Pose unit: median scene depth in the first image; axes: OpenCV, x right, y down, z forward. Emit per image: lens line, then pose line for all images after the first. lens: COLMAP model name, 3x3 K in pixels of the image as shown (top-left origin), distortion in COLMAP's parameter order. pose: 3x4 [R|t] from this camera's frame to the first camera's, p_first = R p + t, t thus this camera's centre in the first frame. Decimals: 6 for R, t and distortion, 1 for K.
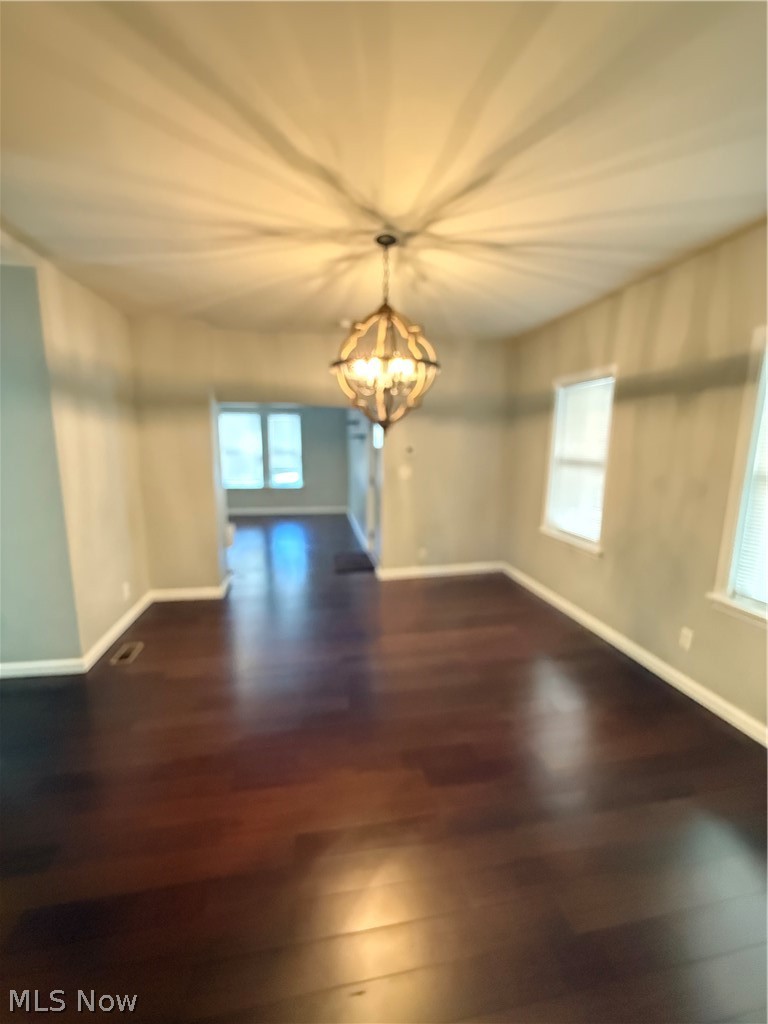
lens RADIAL K [[409.2, 0, 389.3], [0, 409.2, 511.4], [0, 0, 1]] dist [0.002397, 0.000155]
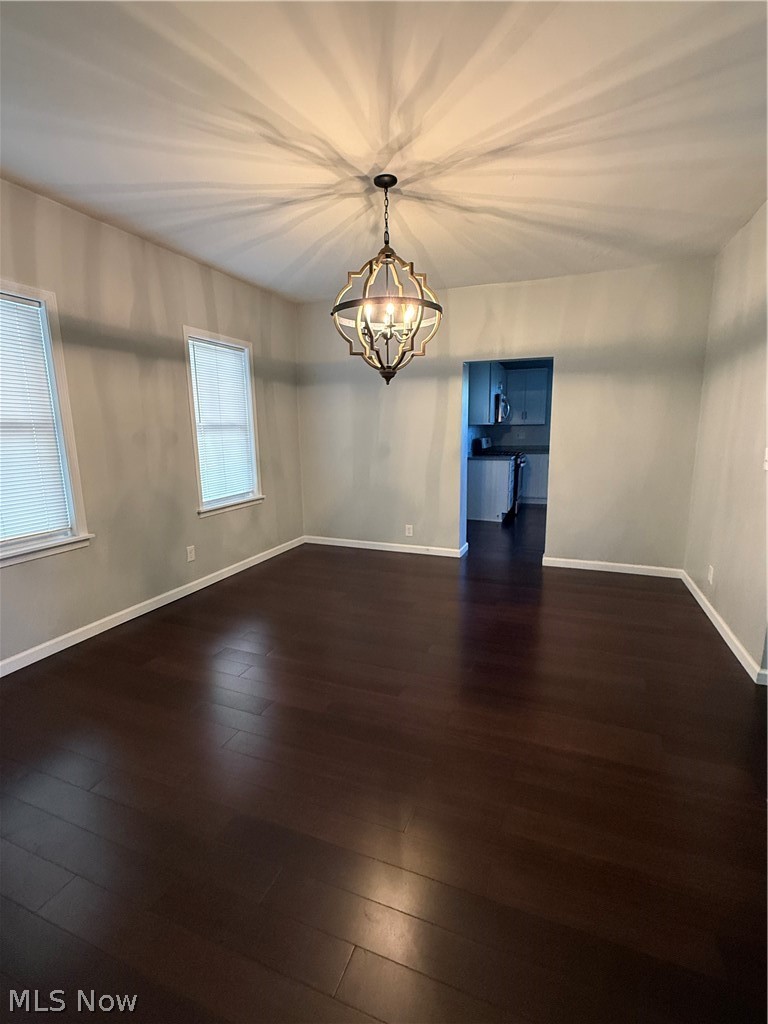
lens RADIAL K [[474.8, 0, 389.3], [0, 474.8, 516.0], [0, 0, 1]] dist [0.002655, 0.000241]
pose [[-0.854655, -0.099462, 0.509580, -0.596033], [0.085859, 0.940891, 0.327647, -0.255743], [-0.512047, 0.323777, -0.795598, 1.916581]]
